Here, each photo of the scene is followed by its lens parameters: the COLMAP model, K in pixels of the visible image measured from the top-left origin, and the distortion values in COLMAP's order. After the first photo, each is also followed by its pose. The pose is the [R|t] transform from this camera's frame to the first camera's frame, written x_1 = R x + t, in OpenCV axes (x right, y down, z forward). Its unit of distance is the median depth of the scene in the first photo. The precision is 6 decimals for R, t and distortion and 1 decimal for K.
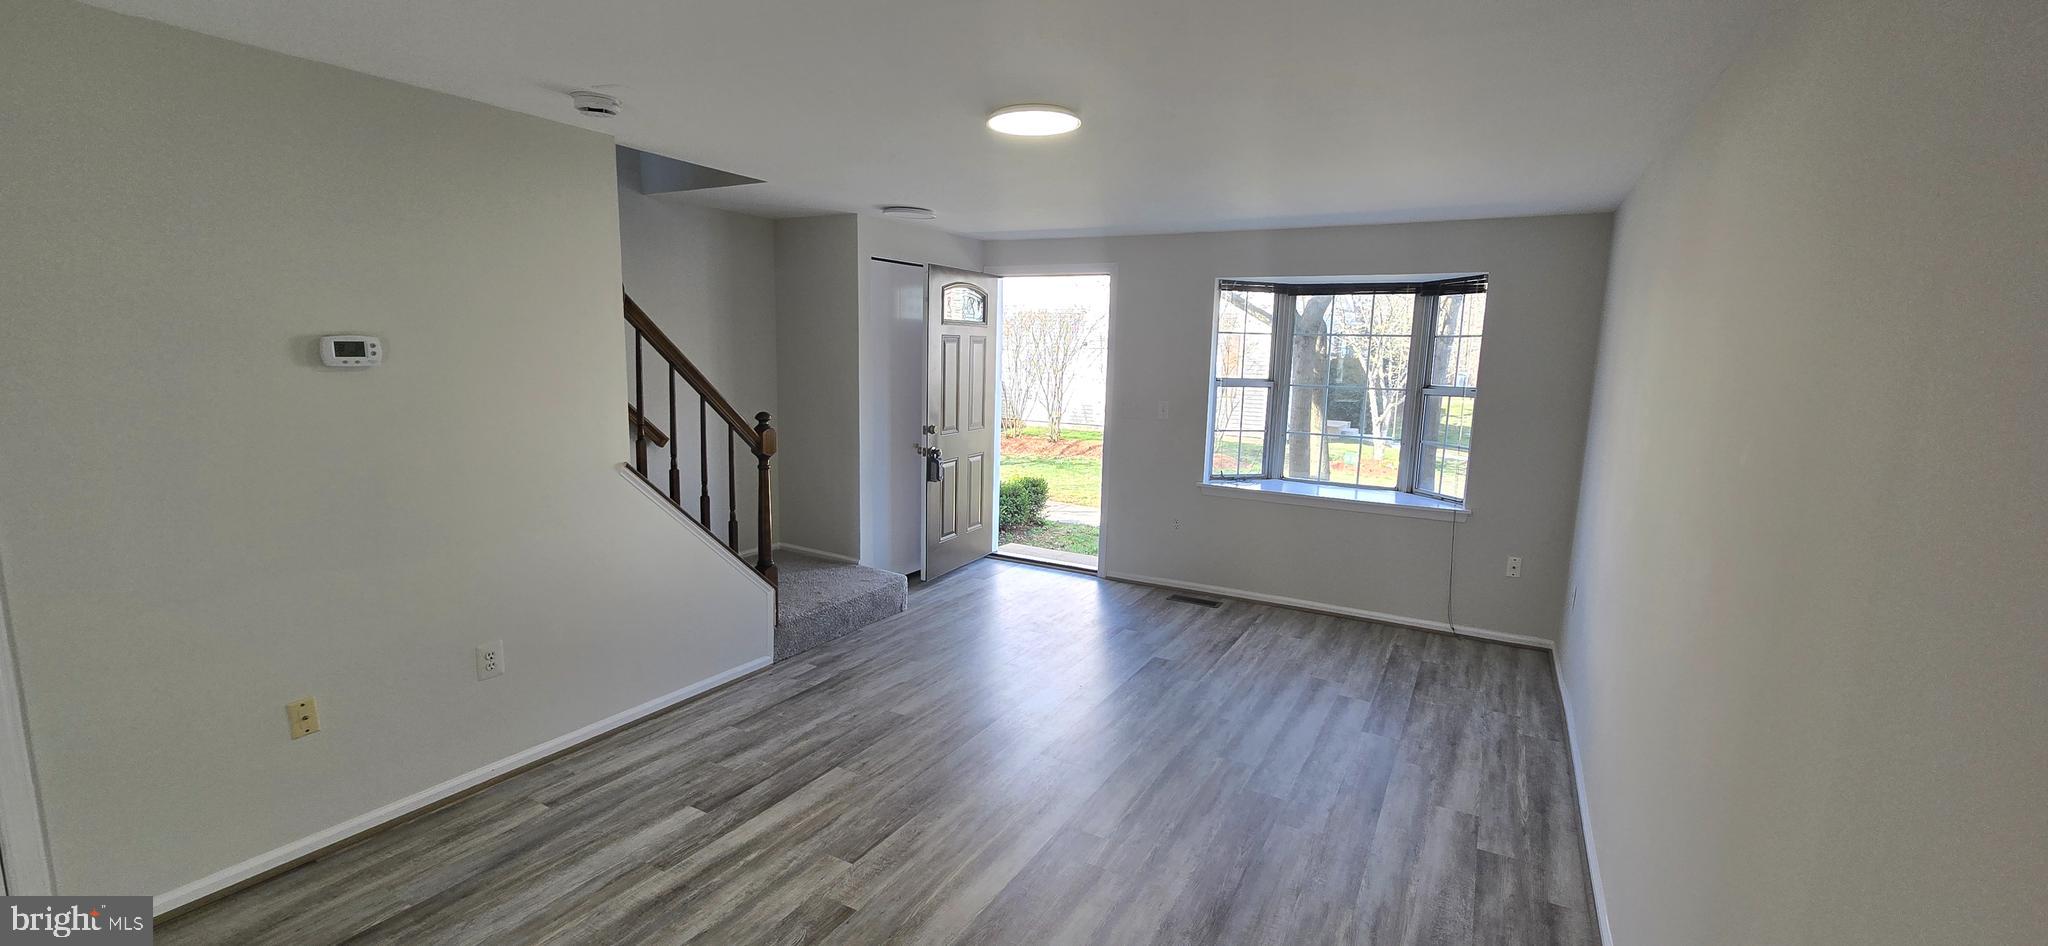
lens RADIAL K [[831.8, 0, 1024.0], [0, 831.8, 473.0], [0, 0, 1]] dist [-0.000718, -0.000119]
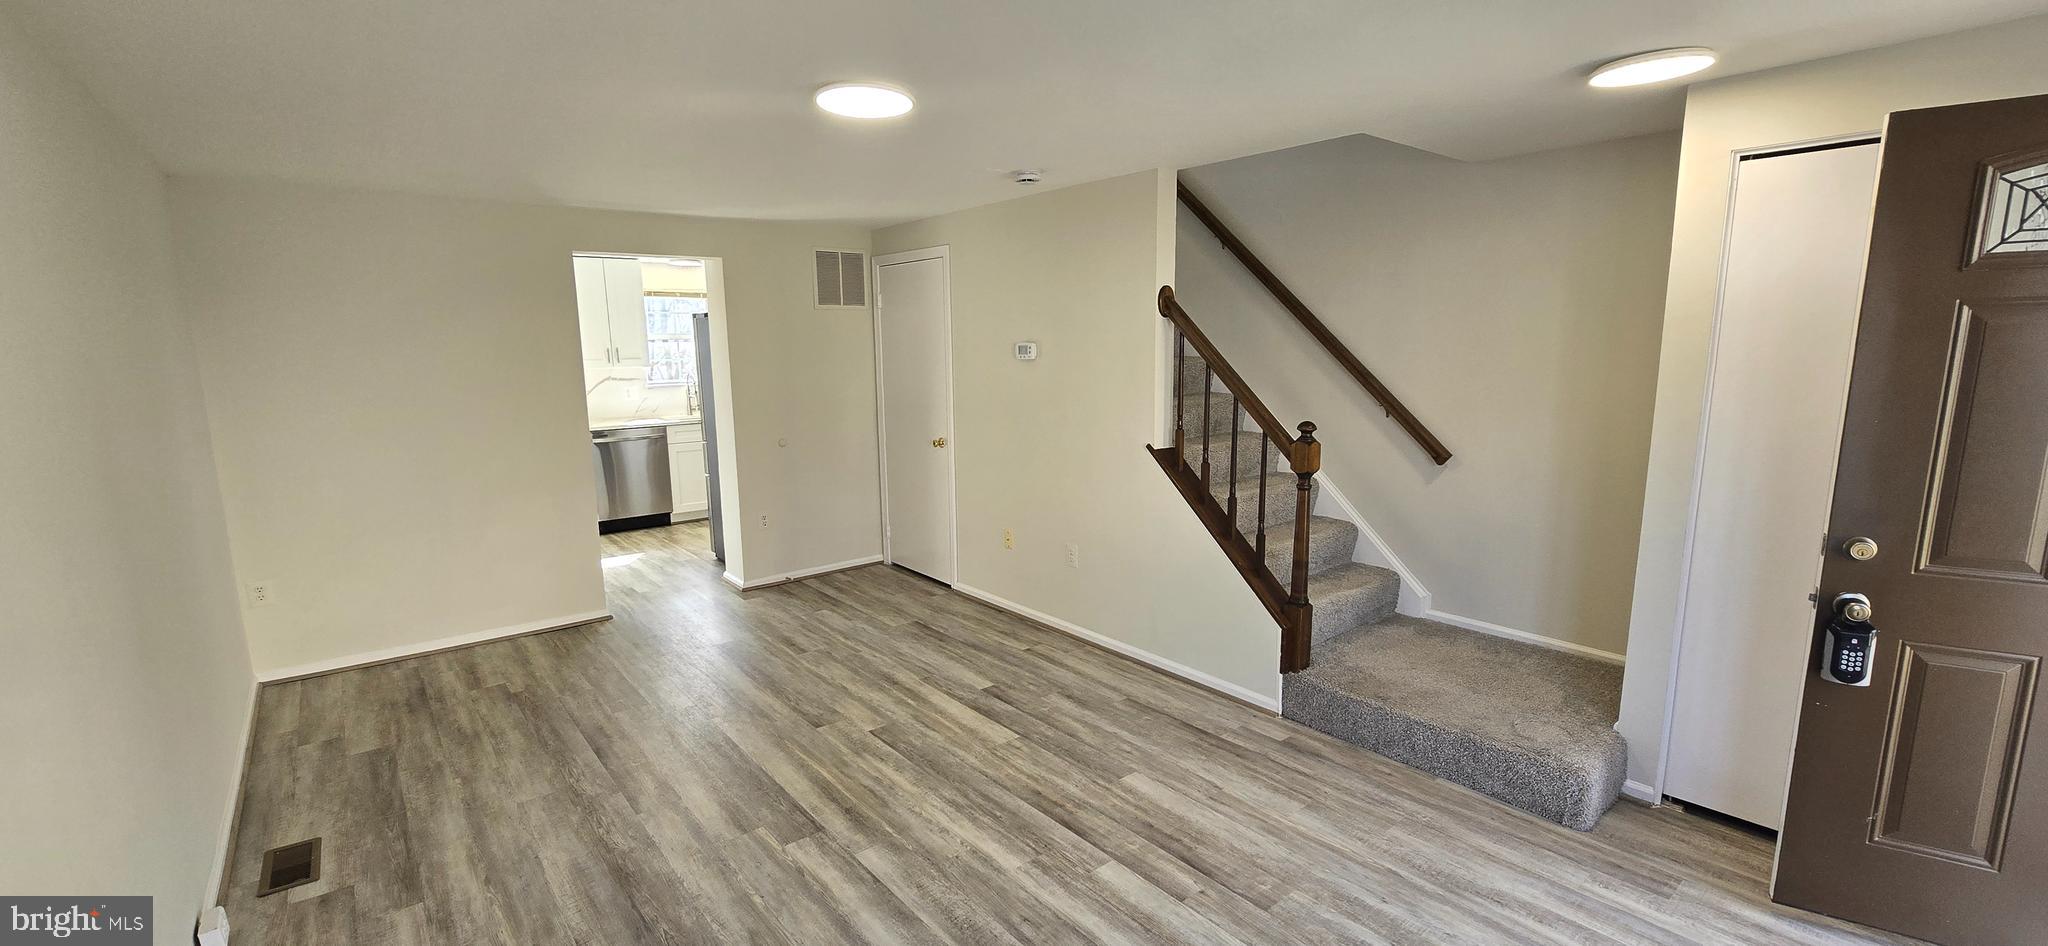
lens RADIAL K [[837.4, 0, 1017.3], [0, 837.4, 480.0], [0, 0, 1]] dist [-0.000764, -0.000353]
pose [[-0.358151, 0.131352, -0.924378, 0.789149], [-0.136520, 0.972046, 0.191020, -0.187475], [0.923629, 0.194610, -0.330207, 1.391096]]
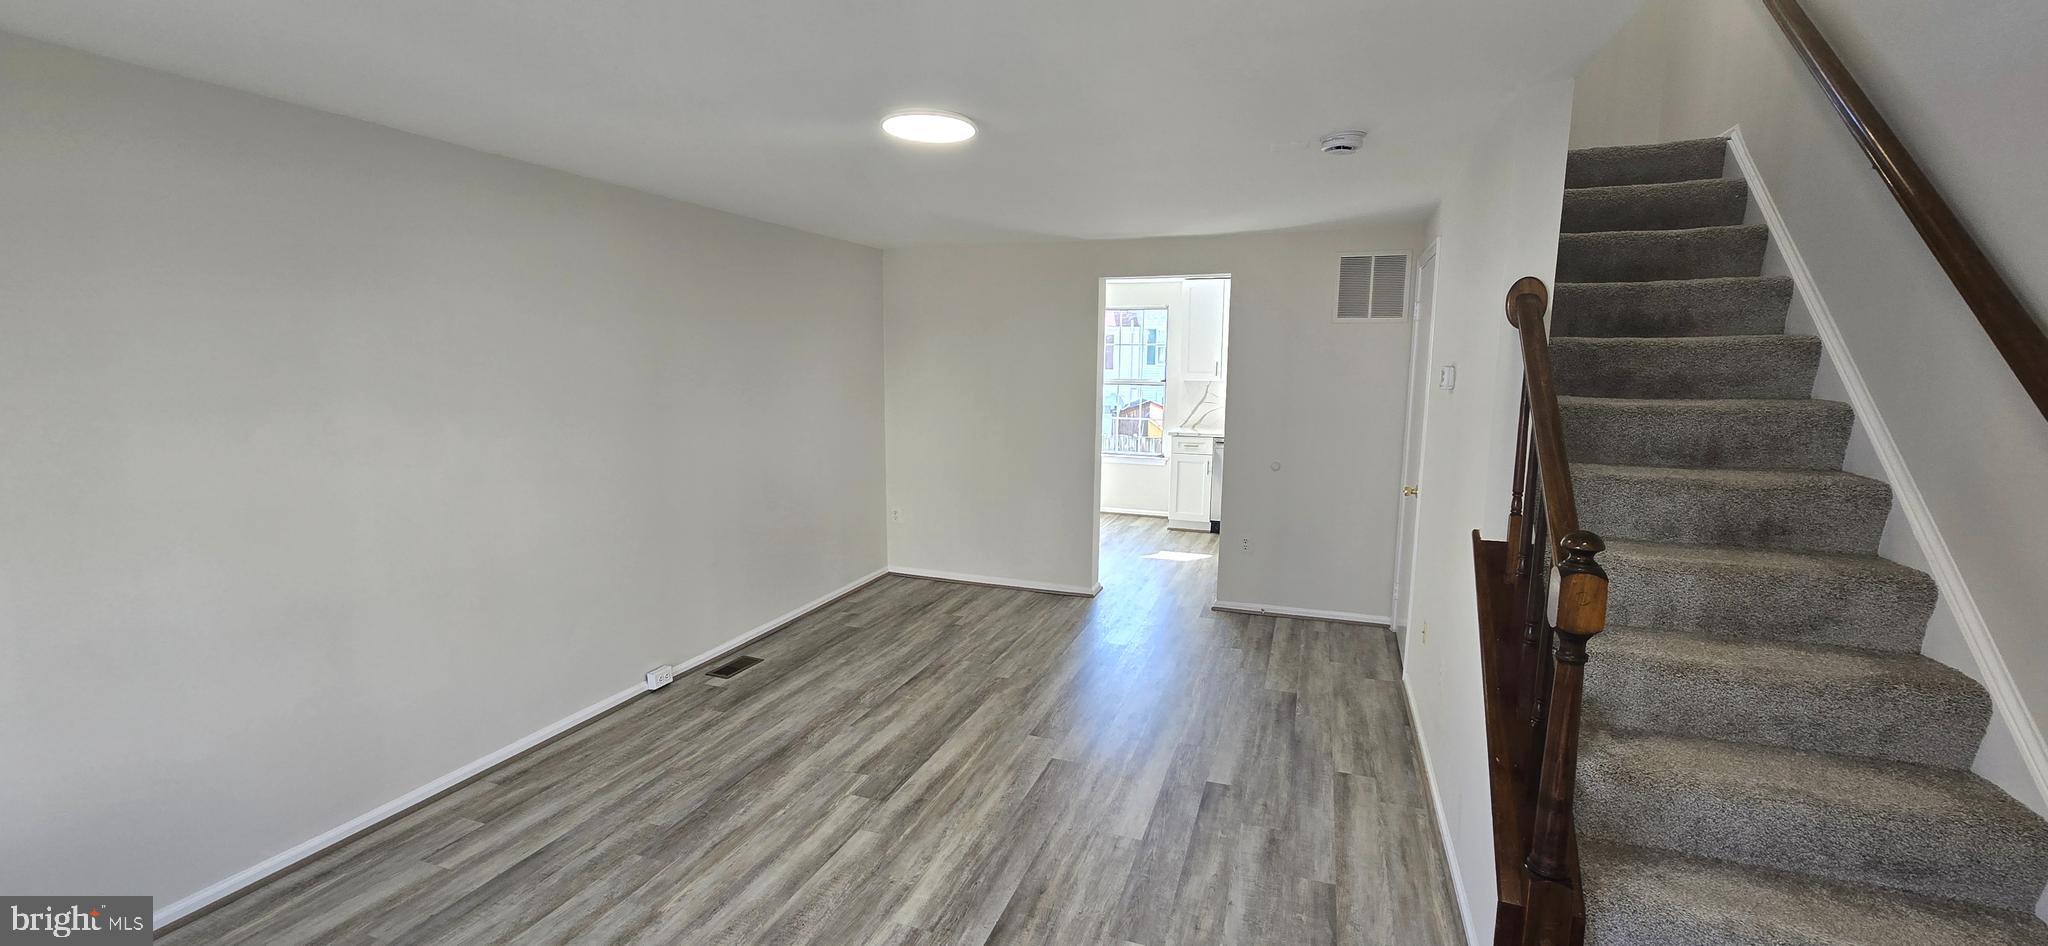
lens RADIAL K [[837.4, 0, 1017.3], [0, 837.4, 480.0], [0, 0, 1]] dist [-0.000764, -0.000353]
pose [[-0.985800, -0.007446, -0.167756, 0.061507], [-0.055561, 0.957211, 0.284007, -0.278120], [0.158464, 0.289295, -0.944033, 1.842967]]
